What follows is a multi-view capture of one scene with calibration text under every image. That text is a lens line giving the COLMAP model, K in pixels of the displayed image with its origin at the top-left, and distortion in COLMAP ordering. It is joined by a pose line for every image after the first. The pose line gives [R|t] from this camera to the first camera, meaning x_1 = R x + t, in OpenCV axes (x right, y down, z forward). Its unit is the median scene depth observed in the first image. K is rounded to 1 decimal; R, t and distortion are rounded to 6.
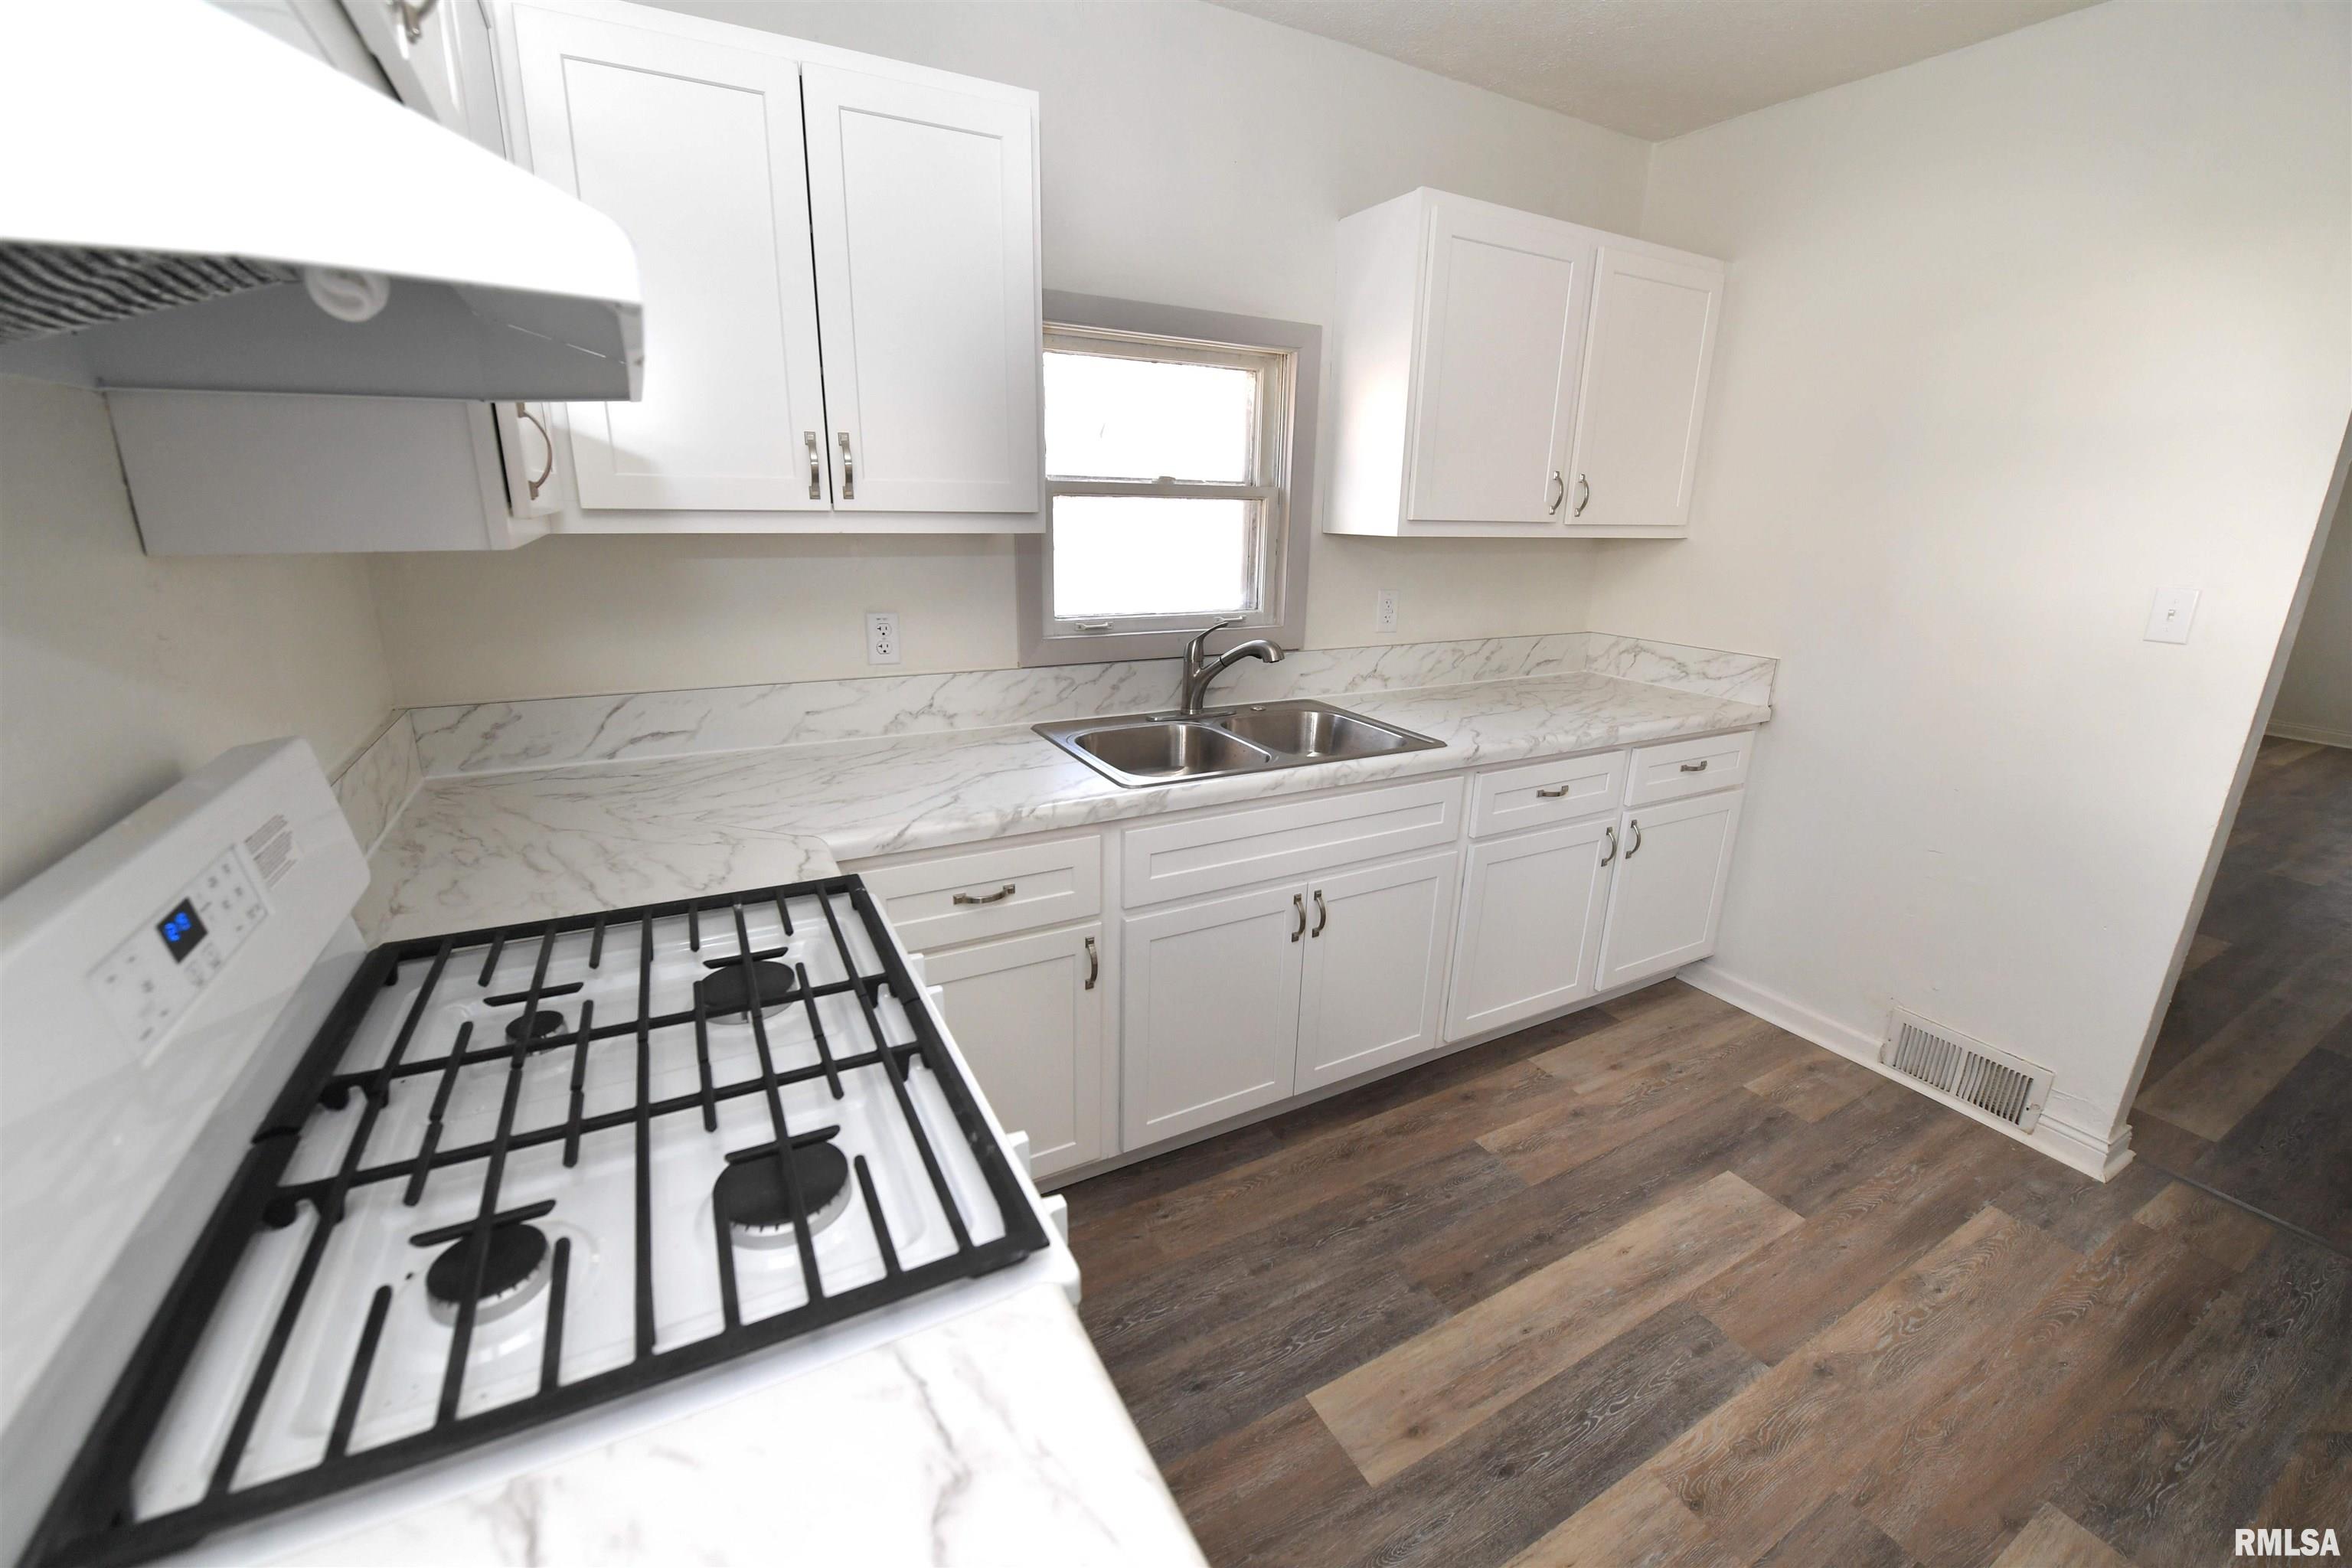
lens RADIAL K [[931.6, 0, 1177.5], [0, 931.6, 779.6], [0, 0, 1]] dist [-0.016944, -0.002051]
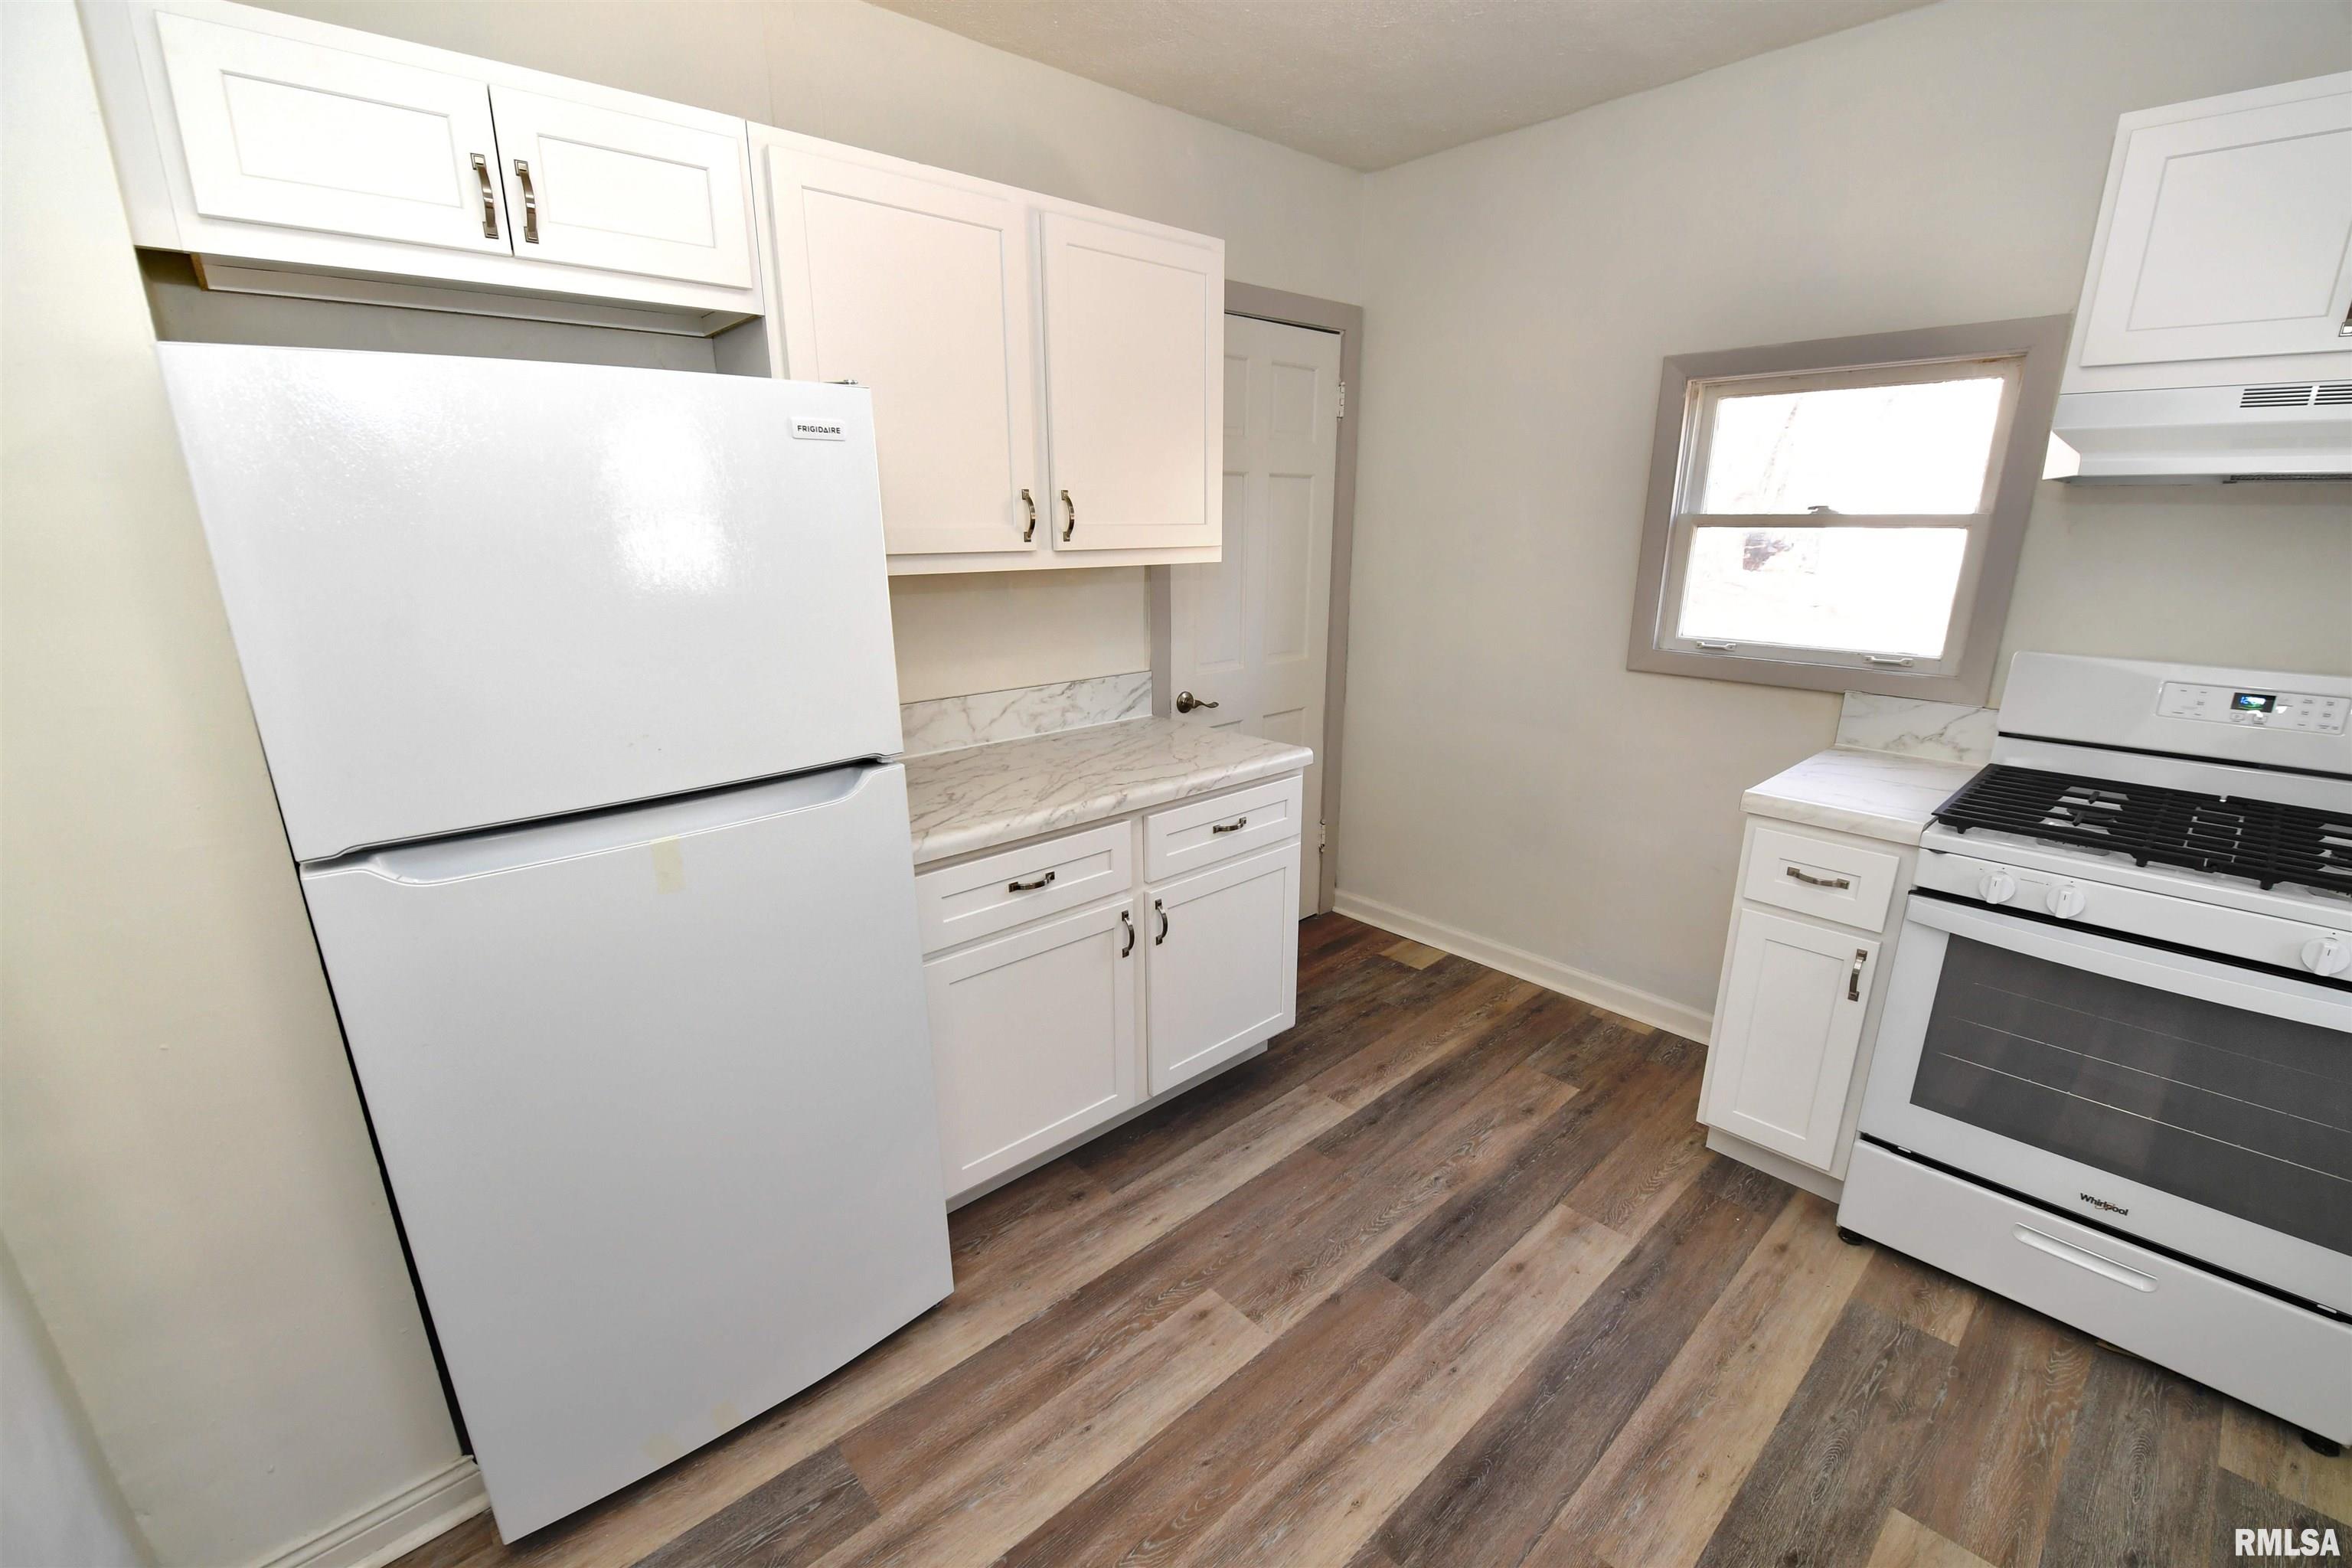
lens RADIAL K [[977.6, 0, 1176.8], [0, 977.6, 815.6], [0, 0, 1]] dist [-0.017884, -0.001944]
pose [[-0.972691, 0.052934, -0.225985, 1.034939], [-0.081226, 0.834446, 0.545071, -0.326987], [0.217425, 0.548542, -0.807359, 1.114000]]
